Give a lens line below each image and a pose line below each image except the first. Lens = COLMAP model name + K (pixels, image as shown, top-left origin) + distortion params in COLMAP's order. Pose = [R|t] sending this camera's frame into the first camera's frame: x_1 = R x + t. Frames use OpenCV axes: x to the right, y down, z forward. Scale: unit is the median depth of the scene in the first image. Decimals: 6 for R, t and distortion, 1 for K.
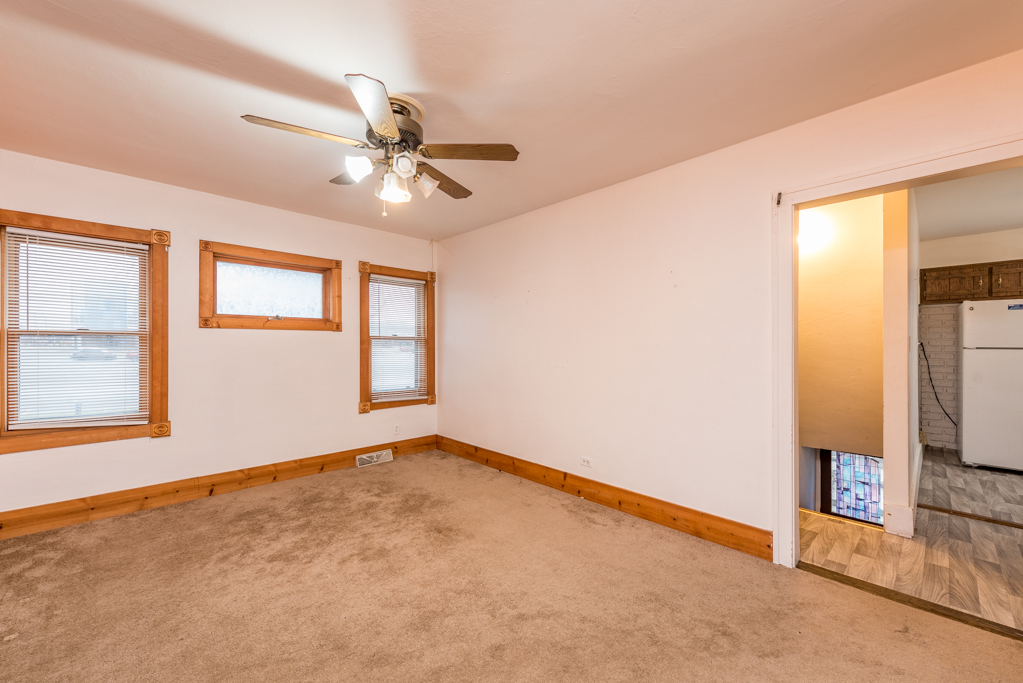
lens RADIAL K [[403.7, 0, 508.3], [0, 403.7, 344.3], [0, 0, 1]] dist [0.019783, -0.000775]
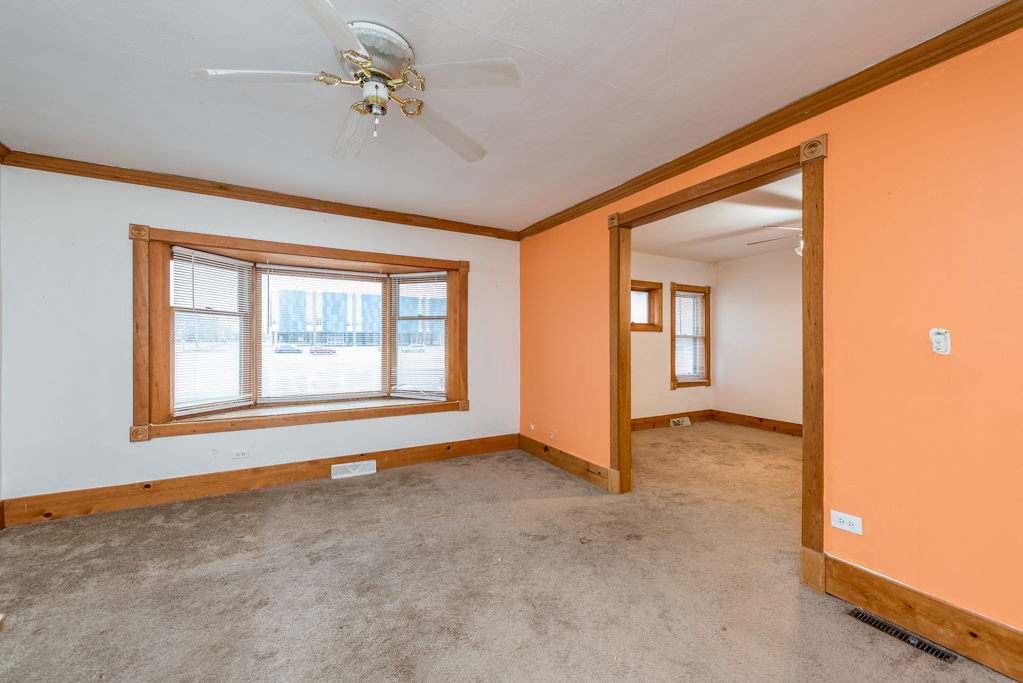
lens RADIAL K [[403.7, 0, 516.4], [0, 403.7, 340.2], [0, 0, 1]] dist [0.019783, -0.000775]
pose [[0.972544, 0.002534, -0.232705, -0.576553], [-0.001972, 0.999995, 0.002647, -0.005553], [0.232710, -0.002116, 0.972544, -0.514640]]
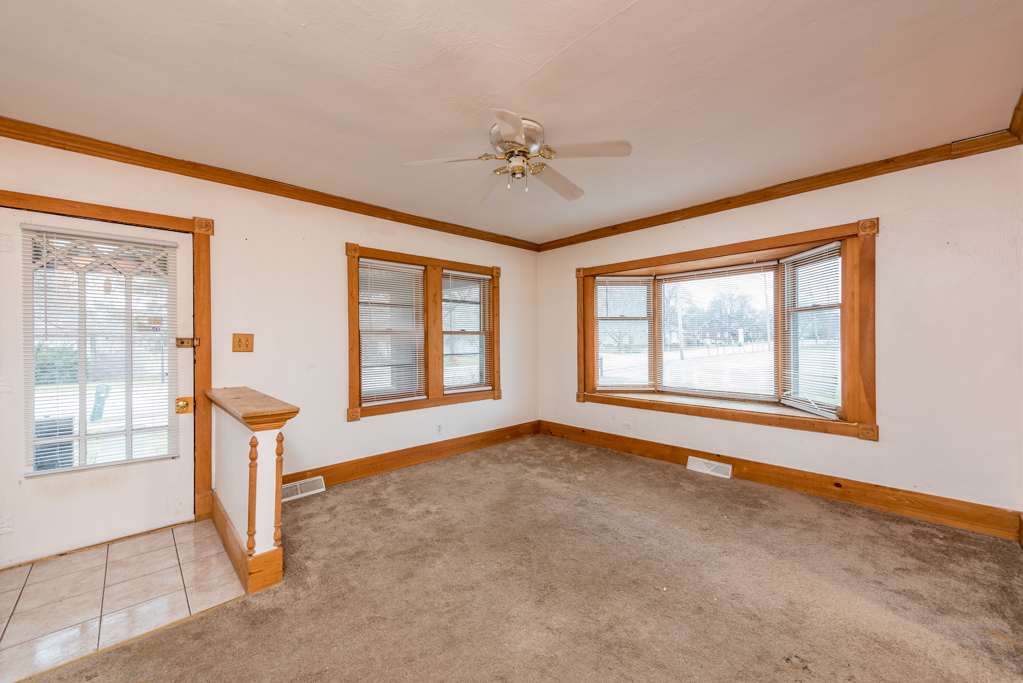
lens RADIAL K [[403.7, 0, 515.5], [0, 403.7, 339.7], [0, 0, 1]] dist [0.019783, -0.000775]
pose [[0.016425, 0.001237, -0.999864, -0.228913], [0.012239, 0.999924, 0.001438, -0.005209], [0.999790, -0.012261, 0.016409, -0.149339]]
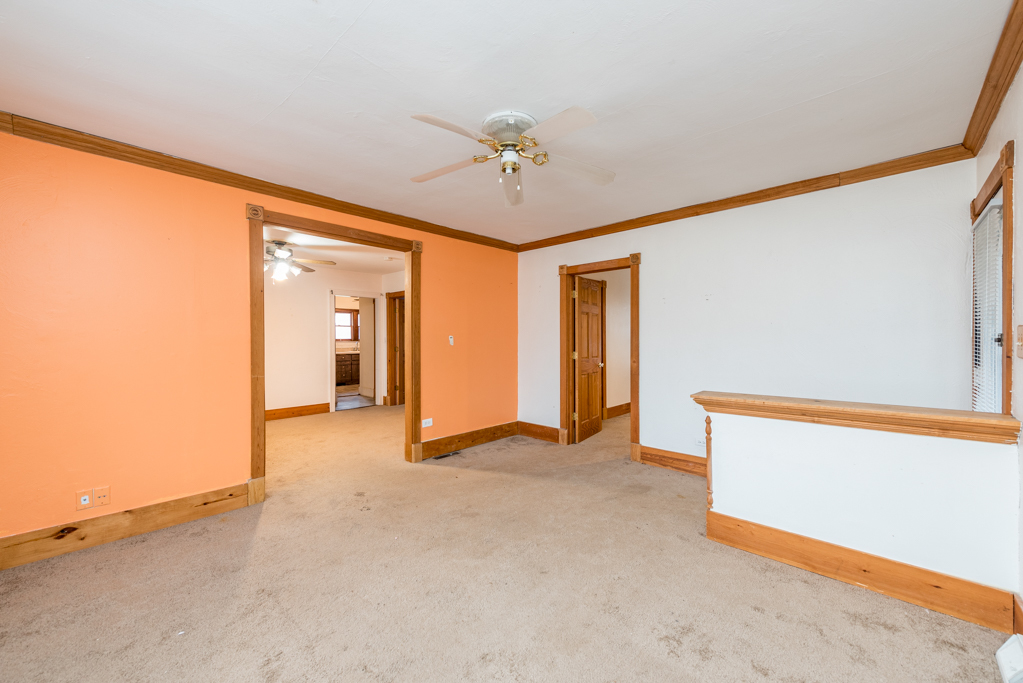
lens RADIAL K [[403.7, 0, 507.8], [0, 403.7, 338.0], [0, 0, 1]] dist [0.019783, -0.000775]
pose [[-0.053429, 0.002276, 0.998569, -1.386552], [-0.005062, 0.999984, -0.002550, -0.008654], [-0.998559, -0.005191, -0.053417, -0.095669]]
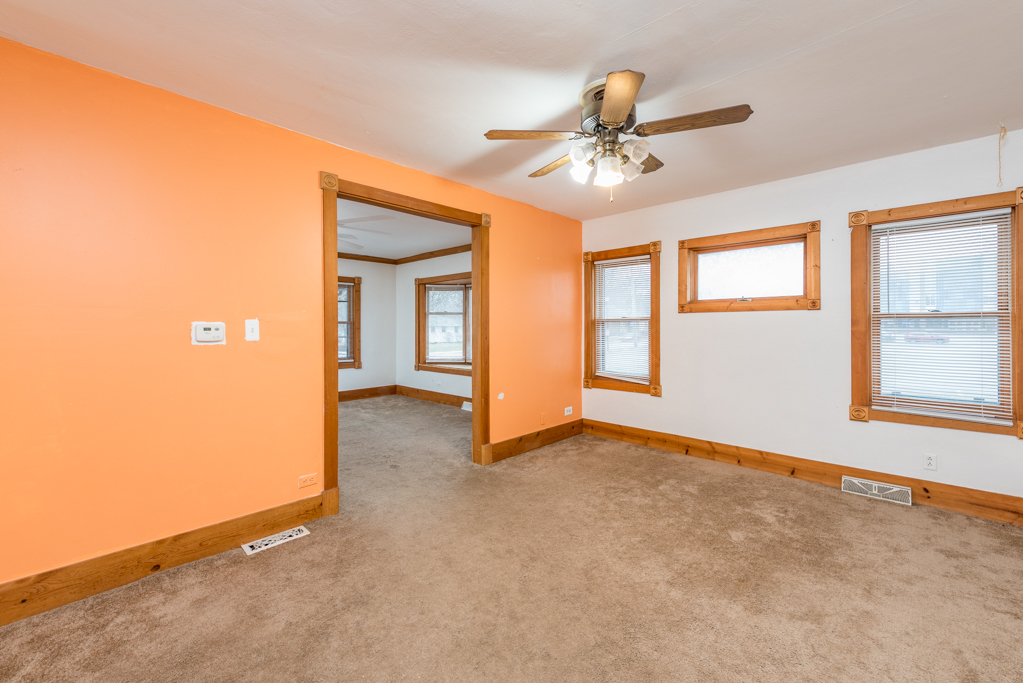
lens RADIAL K [[403.7, 0, 503.0], [0, 403.7, 329.4], [0, 0, 1]] dist [0.019783, -0.000775]
pose [[0.061190, 0.004250, -0.998117, 0.344783], [0.004427, 0.999980, 0.004530, 0.000221], [0.998116, -0.004695, 0.061170, 0.331940]]
